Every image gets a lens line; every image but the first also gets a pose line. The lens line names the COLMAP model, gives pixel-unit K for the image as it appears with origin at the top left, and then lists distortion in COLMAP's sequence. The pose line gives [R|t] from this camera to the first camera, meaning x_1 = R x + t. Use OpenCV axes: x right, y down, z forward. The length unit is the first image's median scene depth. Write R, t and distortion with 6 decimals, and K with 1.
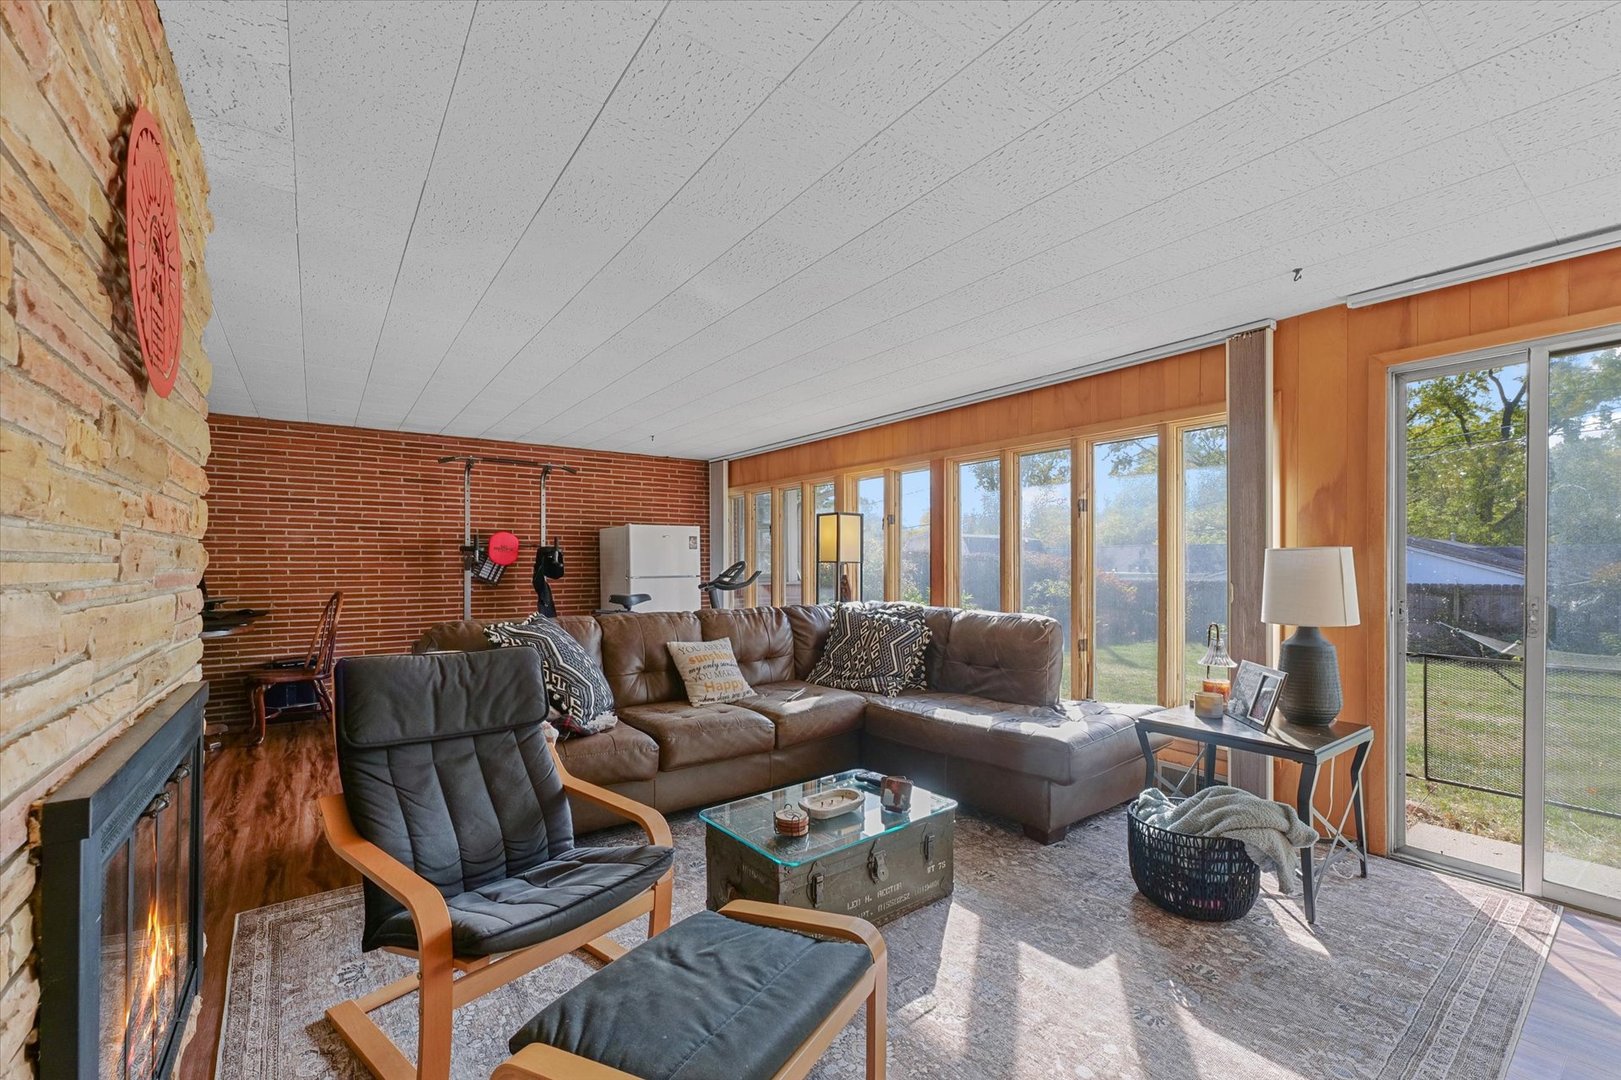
lens RADIAL K [[672.2, 0, 813.0], [0, 672.2, 561.1], [0, 0, 1]] dist [0.001712, -0.000279]
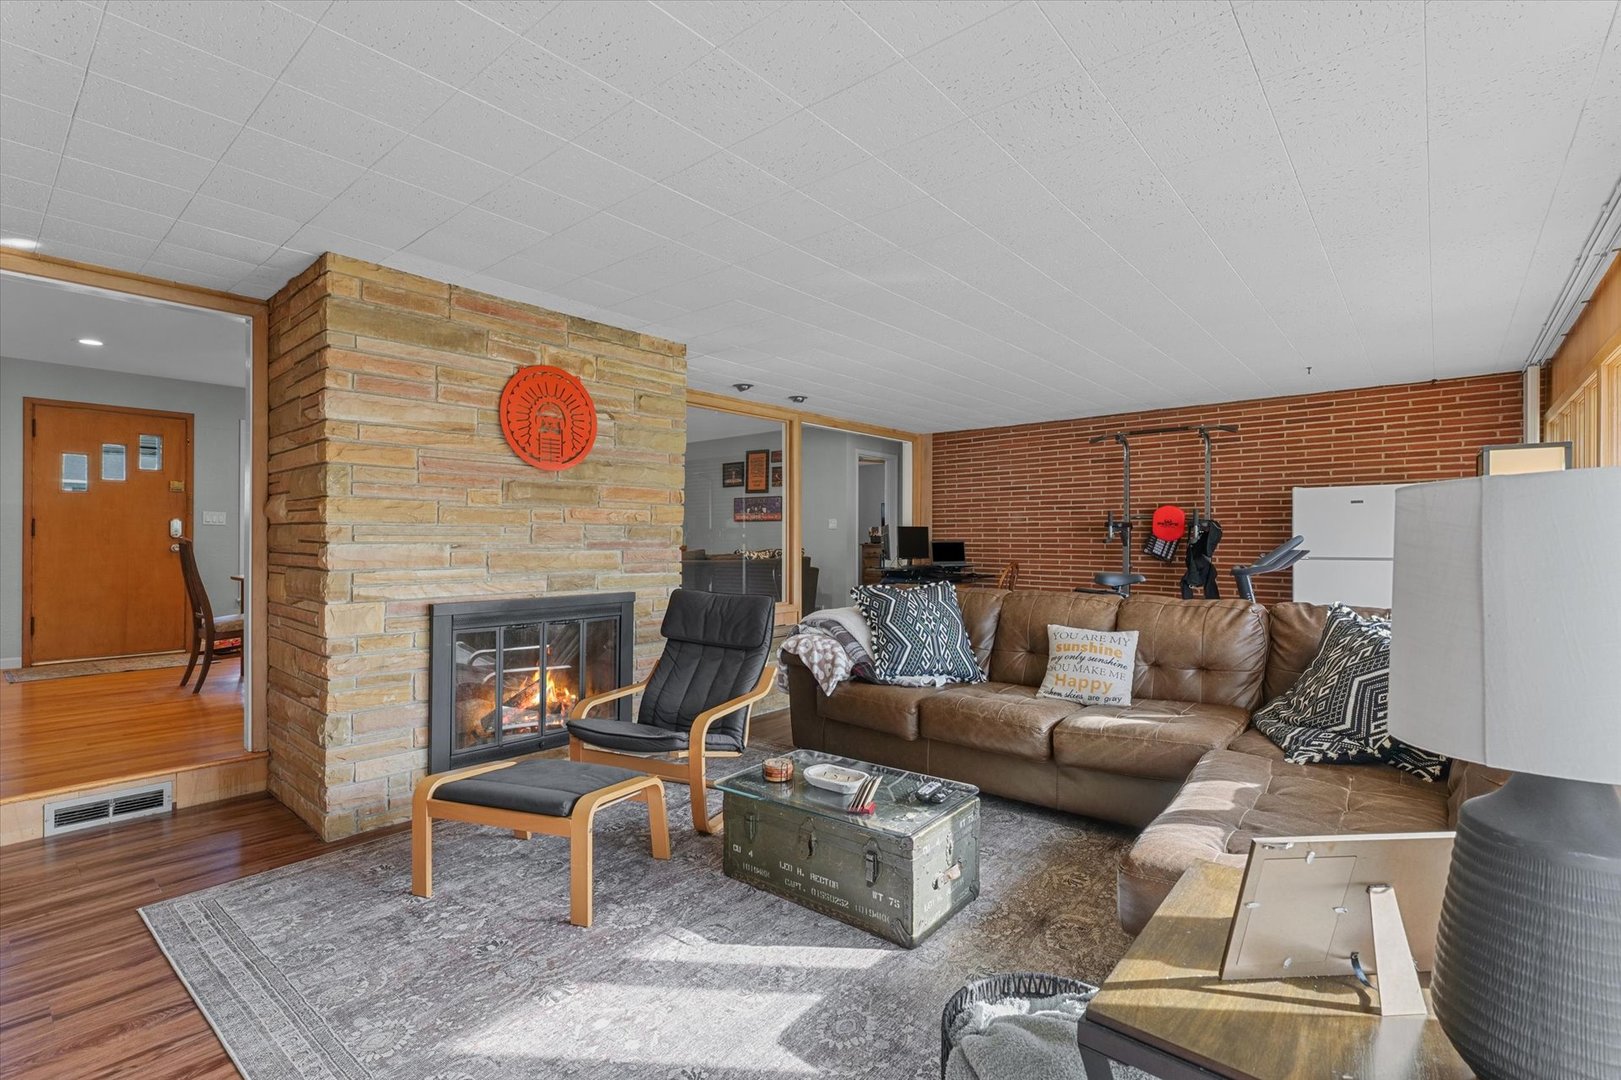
lens RADIAL K [[747.1, 0, 819.3], [0, 747.1, 534.4], [0, 0, 1]] dist [0.001172, 0.001020]
pose [[0.232105, -0.004903, -0.972678, 0.490493], [-0.000817, 0.999986, -0.005236, 0.002711], [0.972690, 0.002010, 0.232098, 0.322165]]
